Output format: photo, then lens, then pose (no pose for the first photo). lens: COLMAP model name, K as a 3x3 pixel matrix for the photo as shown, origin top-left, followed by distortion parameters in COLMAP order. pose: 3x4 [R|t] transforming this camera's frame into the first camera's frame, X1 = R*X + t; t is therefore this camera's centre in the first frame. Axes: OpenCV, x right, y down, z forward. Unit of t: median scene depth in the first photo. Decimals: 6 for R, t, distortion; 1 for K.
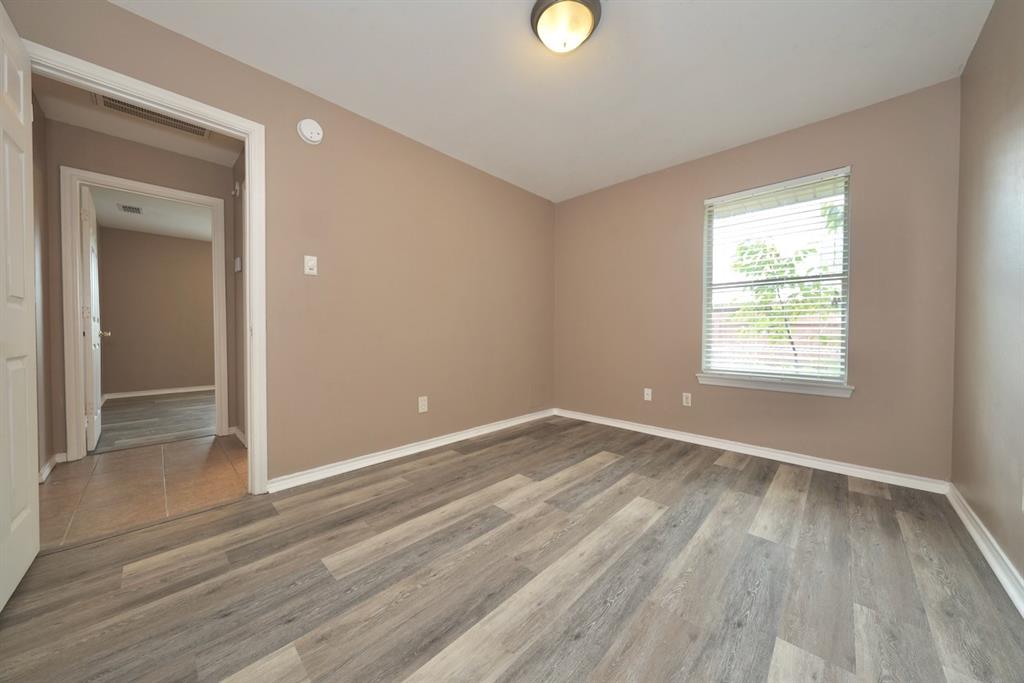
lens RADIAL K [[346.7, 0, 513.5], [0, 346.7, 339.3], [0, 0, 1]] dist [-0.009068, 0.002607]
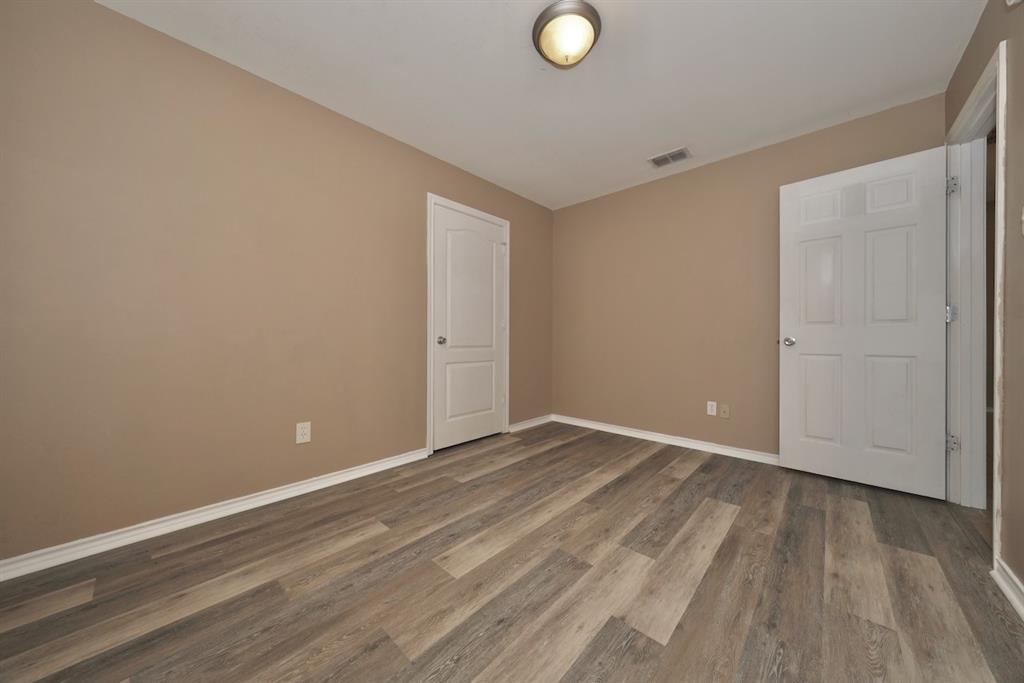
lens RADIAL K [[346.7, 0, 513.5], [0, 346.7, 339.3], [0, 0, 1]] dist [-0.009068, 0.002607]
pose [[-0.999865, -0.004103, -0.015905, 0.290970], [-0.004356, 0.999864, 0.015916, -0.032376], [0.015837, 0.015983, -0.999747, 1.863135]]
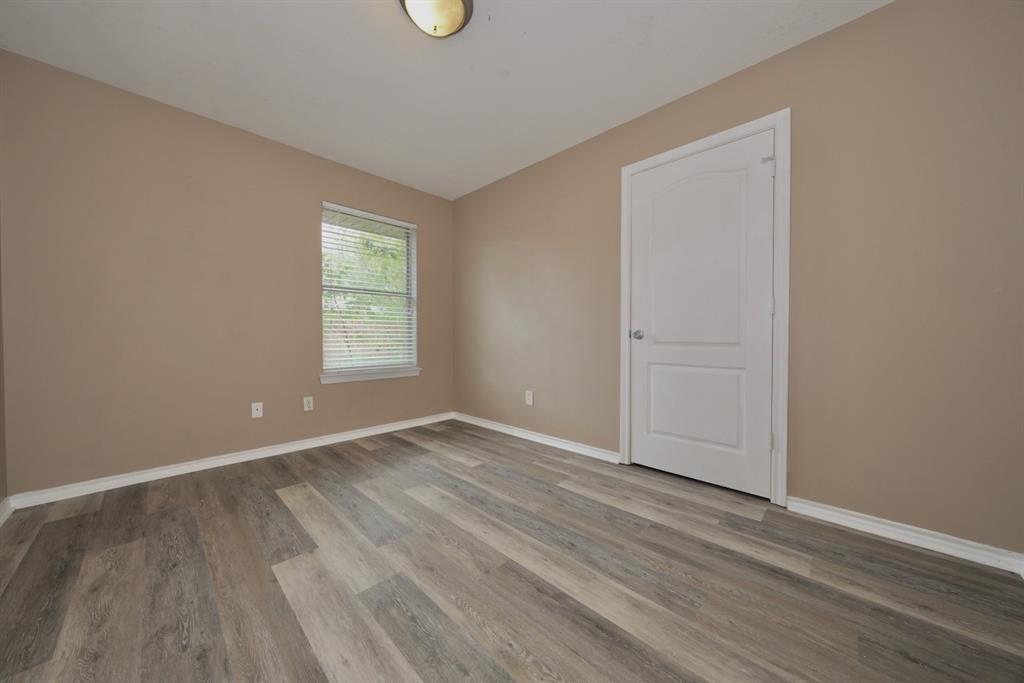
lens RADIAL K [[346.7, 0, 513.5], [0, 346.7, 339.3], [0, 0, 1]] dist [-0.009068, 0.002607]
pose [[0.005962, -0.017140, 0.999835, -0.742770], [0.017245, 0.999706, 0.017035, -0.014814], [-0.999834, 0.017140, 0.006256, 0.728347]]
